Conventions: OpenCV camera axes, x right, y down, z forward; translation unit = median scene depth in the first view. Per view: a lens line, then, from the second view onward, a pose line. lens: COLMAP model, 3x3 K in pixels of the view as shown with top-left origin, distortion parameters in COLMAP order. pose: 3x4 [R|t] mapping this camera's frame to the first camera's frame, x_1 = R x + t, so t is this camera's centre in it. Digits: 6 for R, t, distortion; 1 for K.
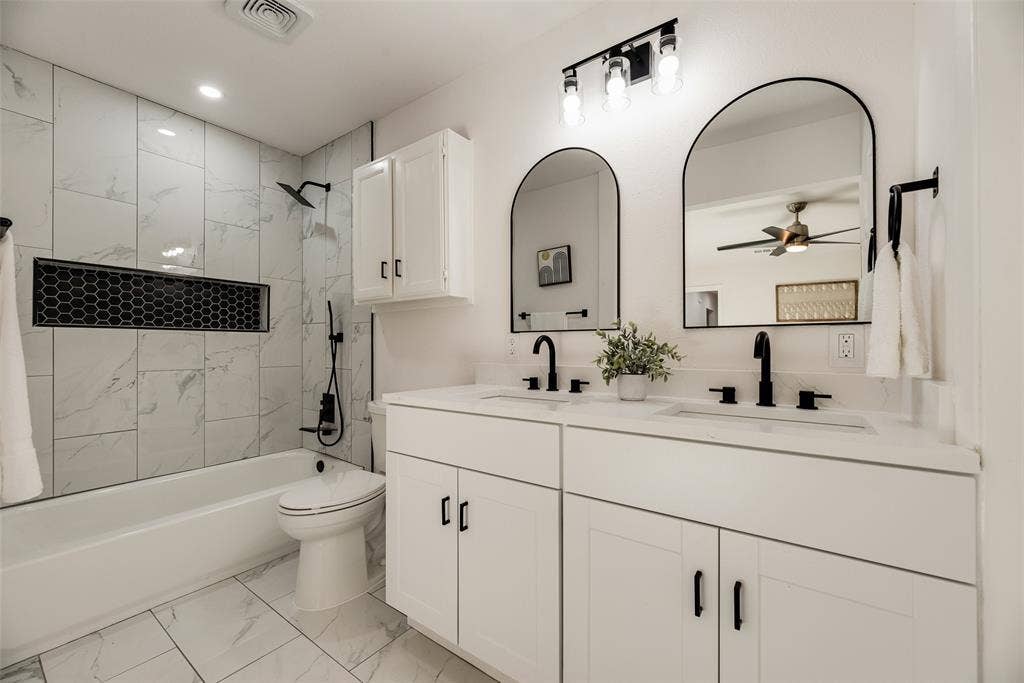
lens RADIAL K [[414.5, 0, 514.9], [0, 414.5, 347.0], [0, 0, 1]] dist [0.002898, -0.000643]
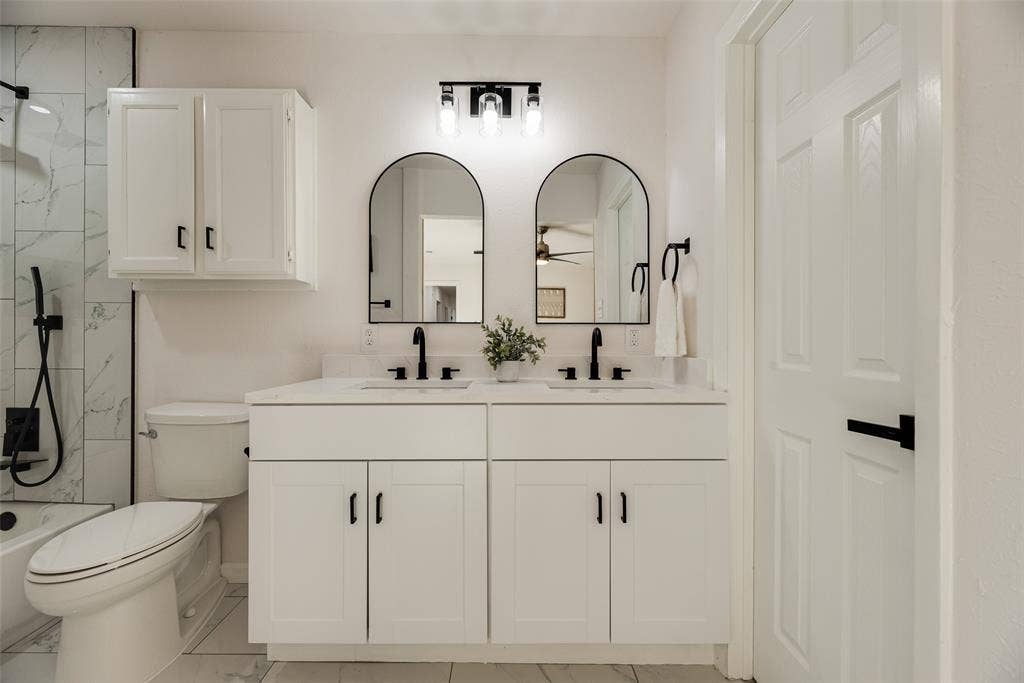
lens RADIAL K [[414.5, 0, 517.7], [0, 414.5, 338.5], [0, 0, 1]] dist [0.002898, -0.000643]
pose [[0.801175, 0.000388, 0.598430, -0.265235], [-0.003239, 0.999988, 0.003687, -0.001997], [-0.598422, -0.004892, 0.801166, 0.004084]]
